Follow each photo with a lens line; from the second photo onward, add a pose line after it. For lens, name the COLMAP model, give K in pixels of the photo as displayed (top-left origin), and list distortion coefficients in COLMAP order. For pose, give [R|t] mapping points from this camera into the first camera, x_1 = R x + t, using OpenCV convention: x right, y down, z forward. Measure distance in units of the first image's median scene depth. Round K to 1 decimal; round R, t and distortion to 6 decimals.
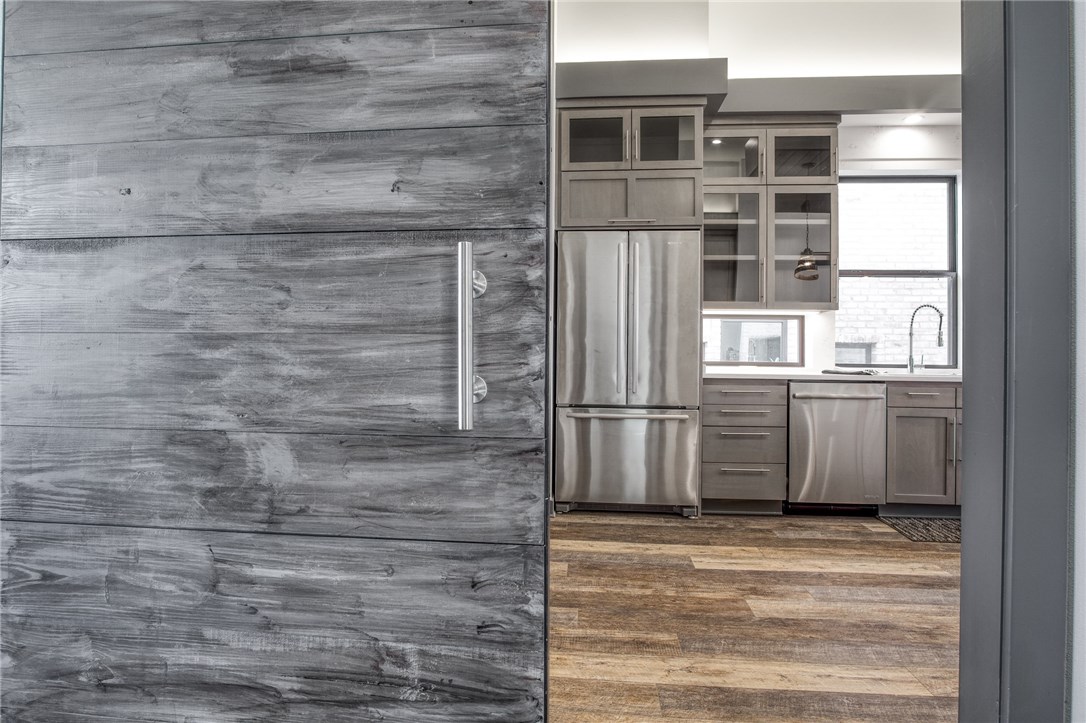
lens RADIAL K [[585.1, 0, 546.5], [0, 585.1, 356.3], [0, 0, 1]] dist [-0.029258, 0.005573]
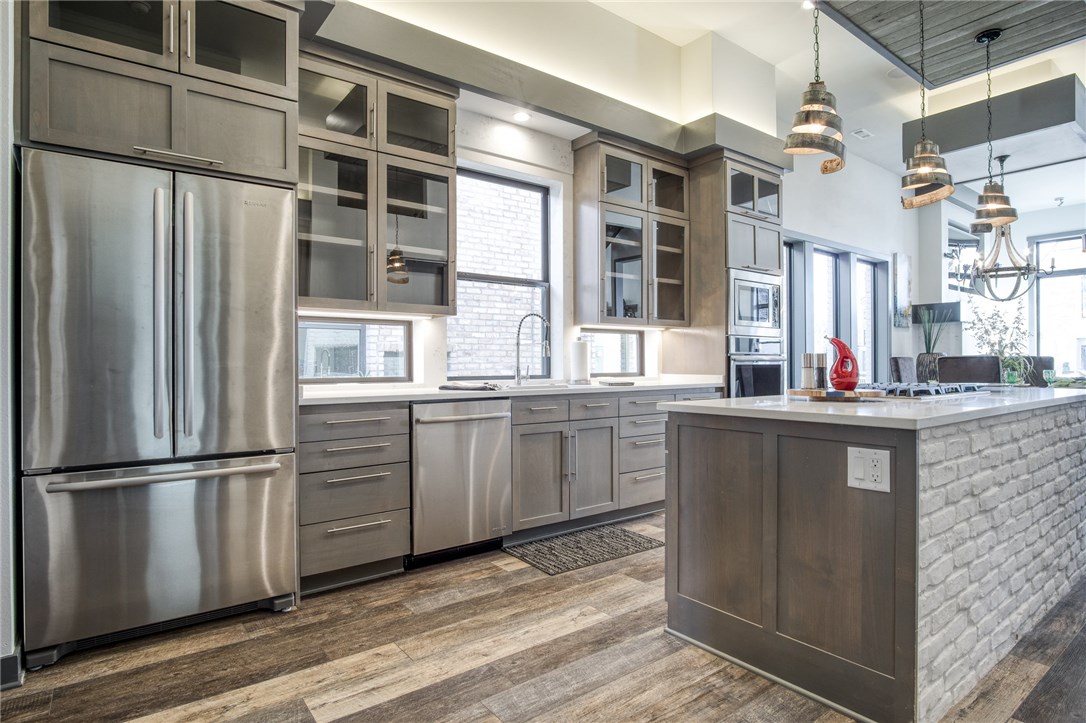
lens RADIAL K [[585.1, 0, 544.8], [0, 585.1, 360.9], [0, 0, 1]] dist [-0.029258, 0.005573]
pose [[0.746667, -0.011473, 0.665099, 0.026703], [0.015297, 0.999883, 0.000074, -0.011626], [-0.665022, 0.010119, 0.746755, 0.293151]]
